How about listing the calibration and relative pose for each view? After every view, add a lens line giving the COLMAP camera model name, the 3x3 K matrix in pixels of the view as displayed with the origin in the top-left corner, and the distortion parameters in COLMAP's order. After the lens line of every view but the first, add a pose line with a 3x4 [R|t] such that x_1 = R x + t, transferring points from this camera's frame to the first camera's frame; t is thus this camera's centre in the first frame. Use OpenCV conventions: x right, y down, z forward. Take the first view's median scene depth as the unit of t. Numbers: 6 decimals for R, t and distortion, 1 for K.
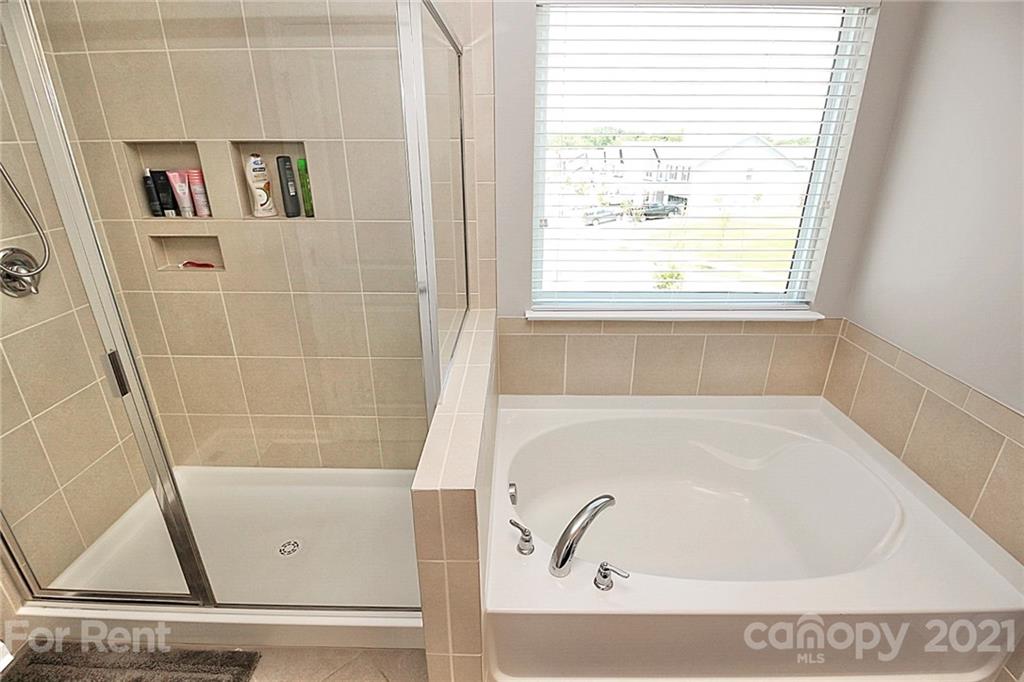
lens RADIAL K [[479.3, 0, 509.2], [0, 479.3, 340.3], [0, 0, 1]] dist [-0.008581, -0.003634]
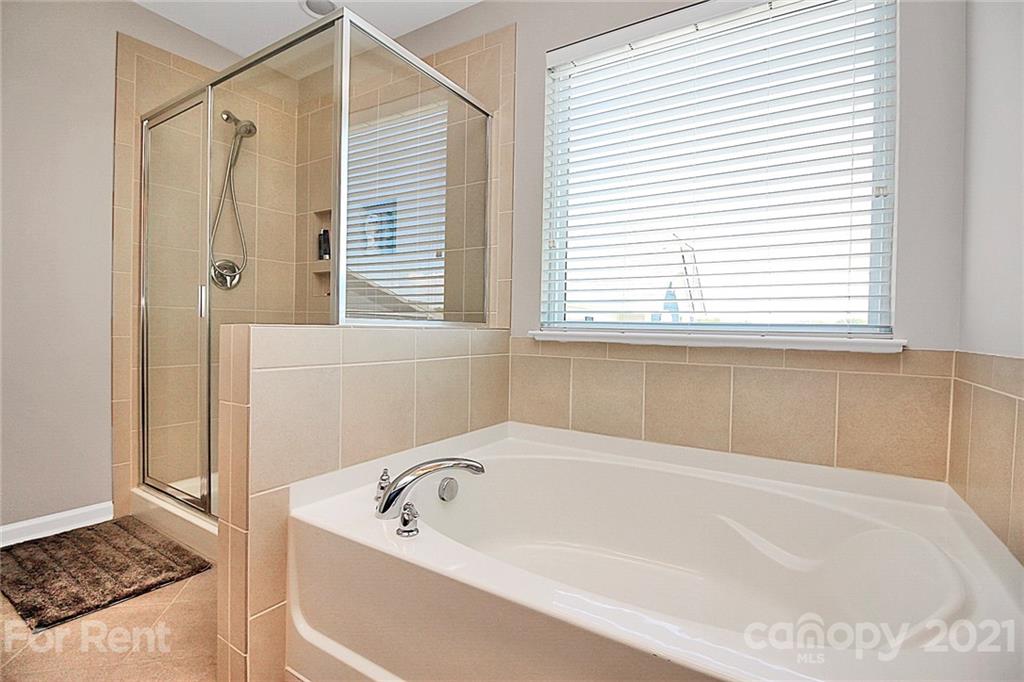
lens RADIAL K [[479.3, 0, 514.7], [0, 479.3, 338.1], [0, 0, 1]] dist [-0.008581, -0.003634]
pose [[0.854543, 0.031946, -0.518397, 0.536388], [-0.215336, 0.930072, -0.297652, 0.270066], [0.472637, 0.365986, 0.801666, 0.187917]]
